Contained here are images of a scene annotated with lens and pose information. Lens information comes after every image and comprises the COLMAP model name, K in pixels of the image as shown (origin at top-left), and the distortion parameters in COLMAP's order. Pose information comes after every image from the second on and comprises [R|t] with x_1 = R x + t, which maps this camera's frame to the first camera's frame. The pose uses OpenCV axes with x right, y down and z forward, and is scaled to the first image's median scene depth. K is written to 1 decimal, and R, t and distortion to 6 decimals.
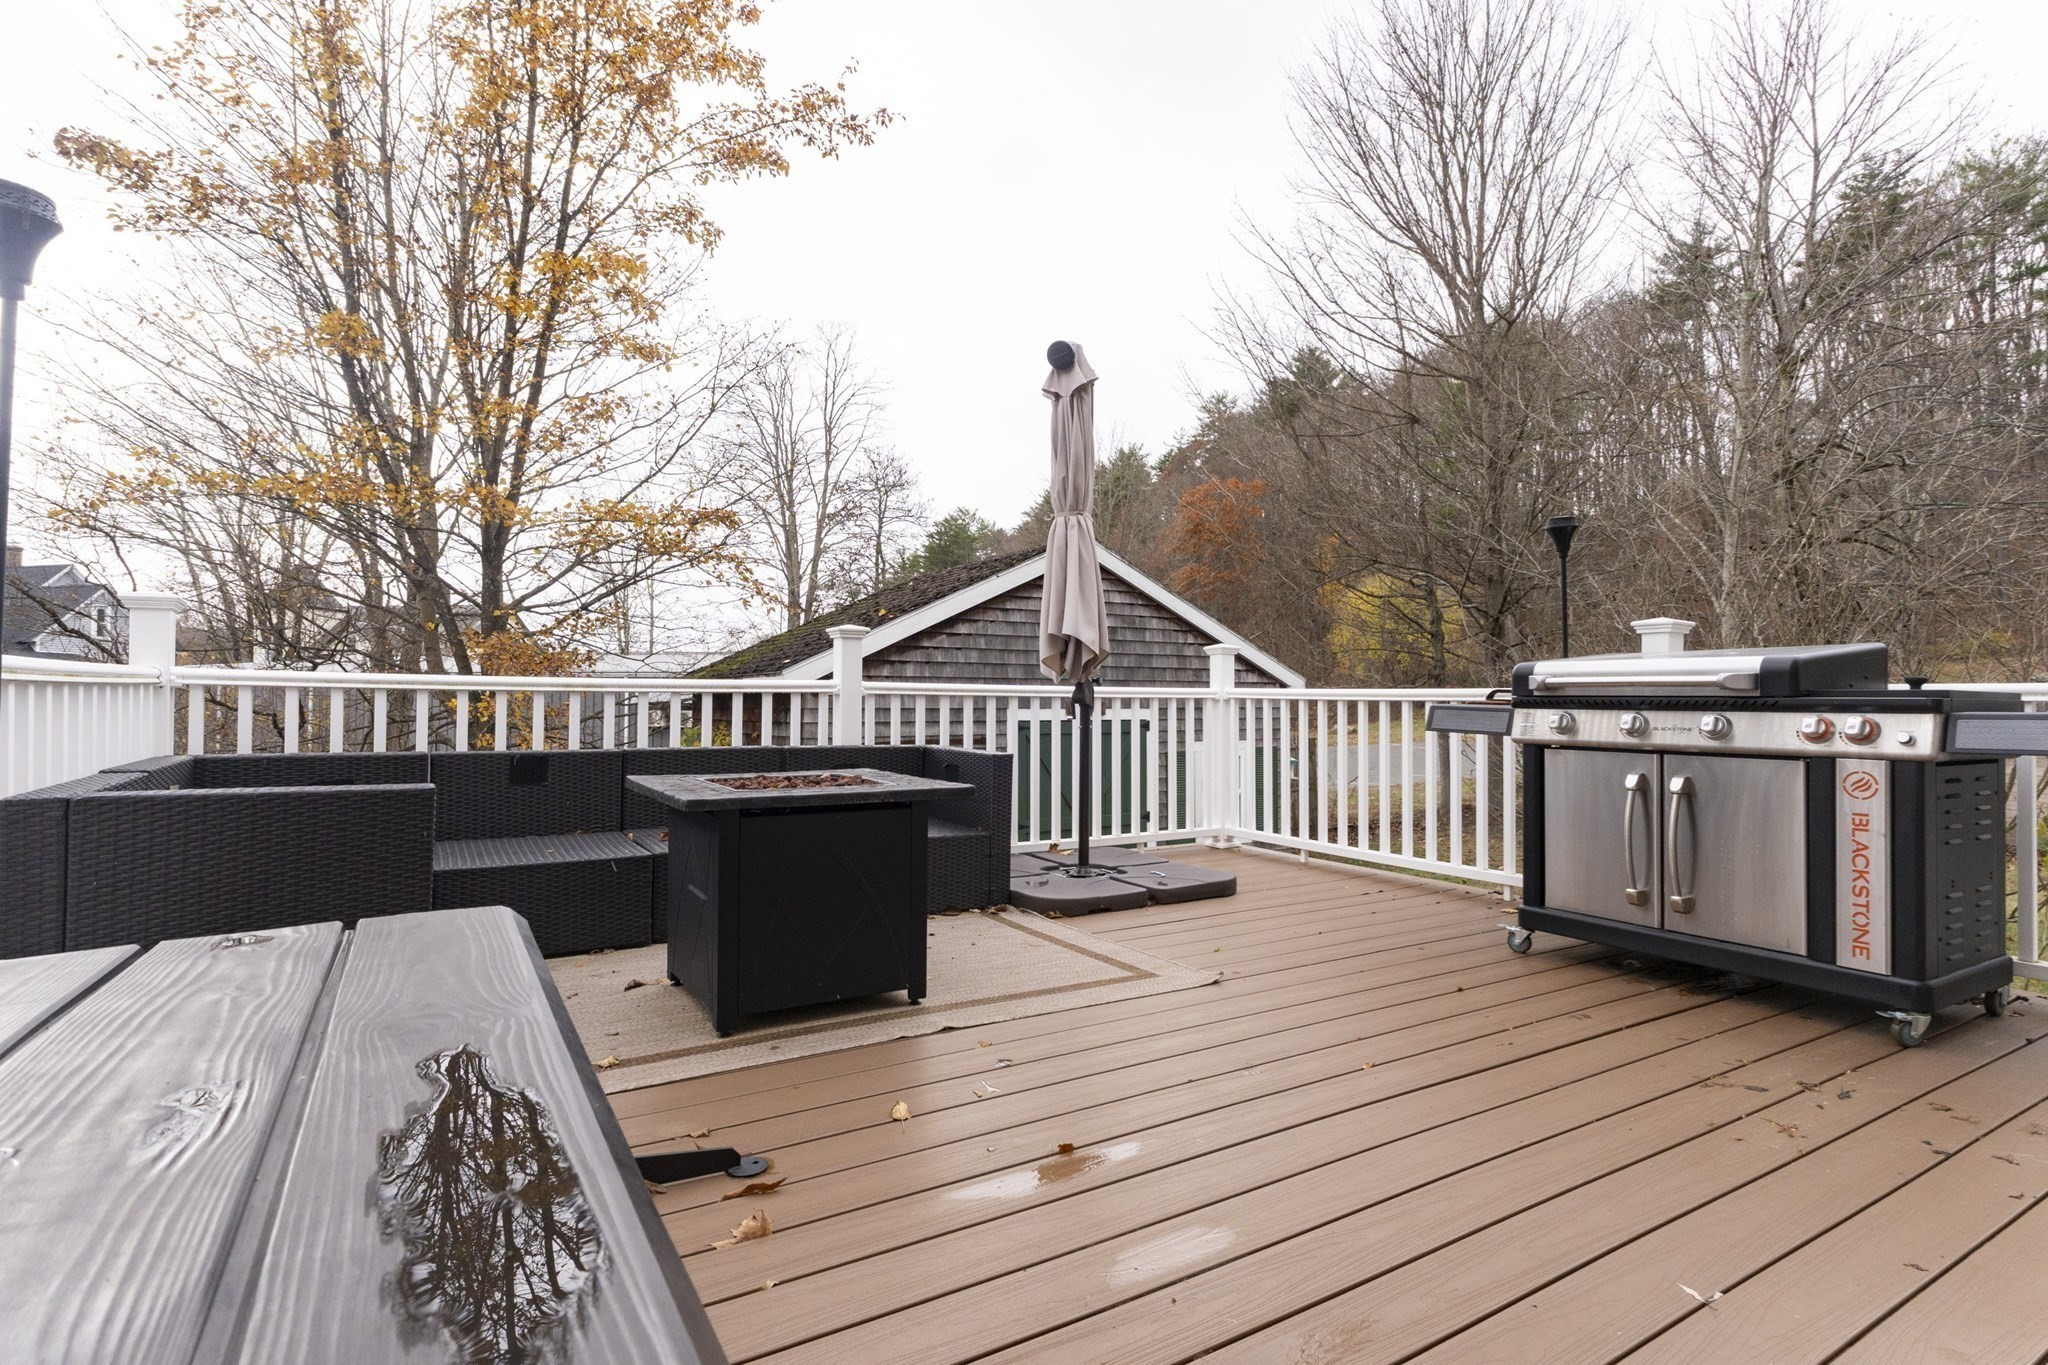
lens RADIAL K [[970.8, 0, 988.4], [0, 970.8, 680.0], [0, 0, 1]] dist [0.000679, 0.000592]
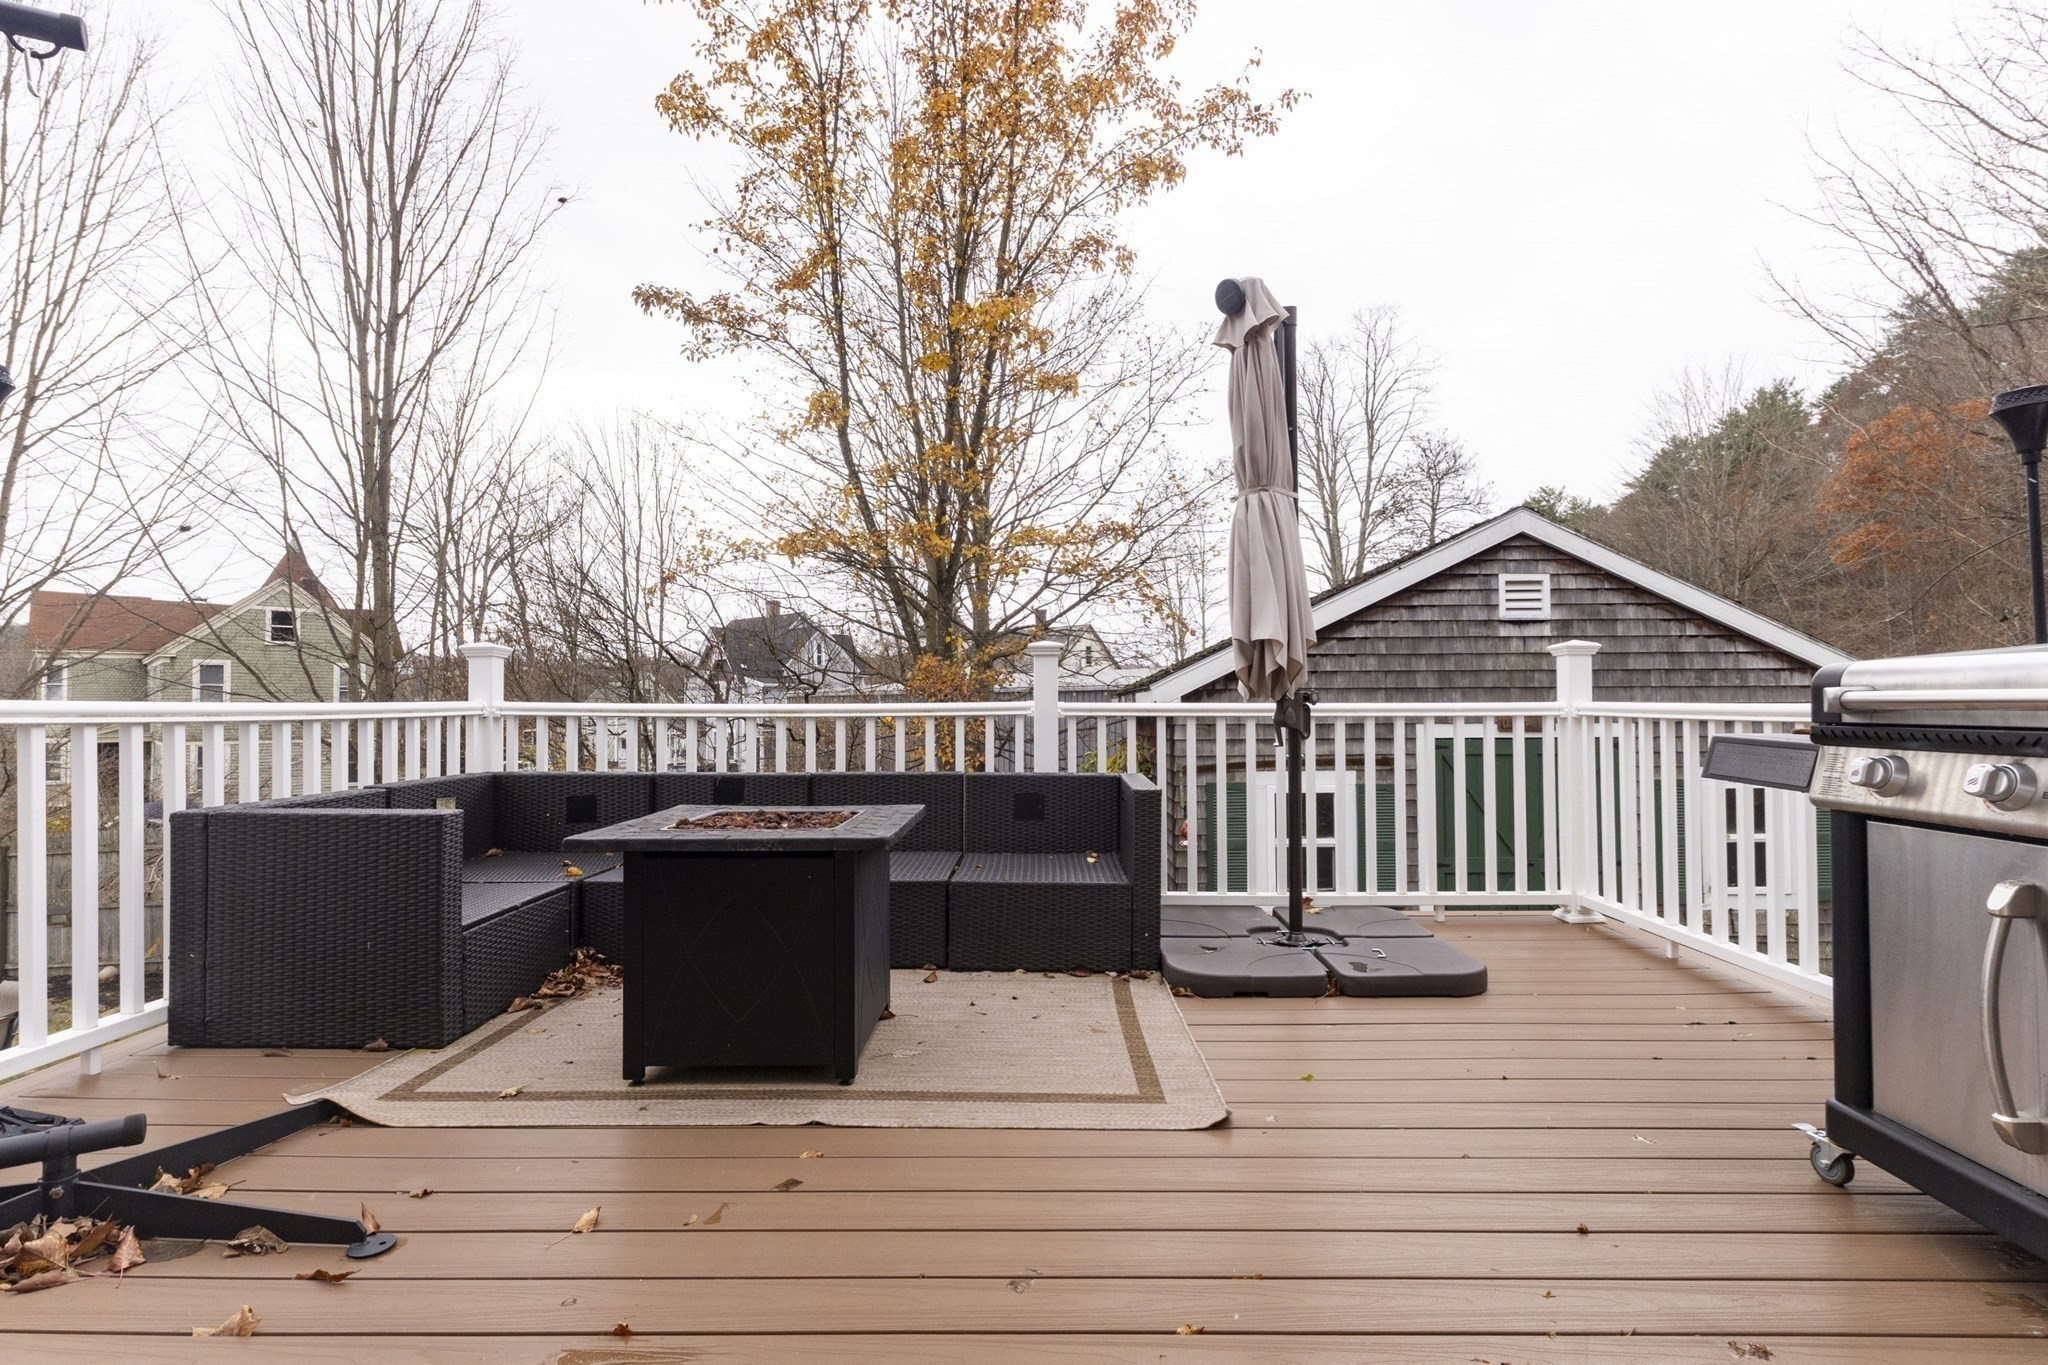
lens RADIAL K [[970.8, 0, 1027.7], [0, 970.8, 686.1], [0, 0, 1]] dist [0.000679, 0.000592]
pose [[0.862664, -0.022390, -0.505281, 0.258323], [0.021053, 0.999743, -0.008357, -0.005672], [0.505339, -0.003429, 0.862914, 0.168849]]
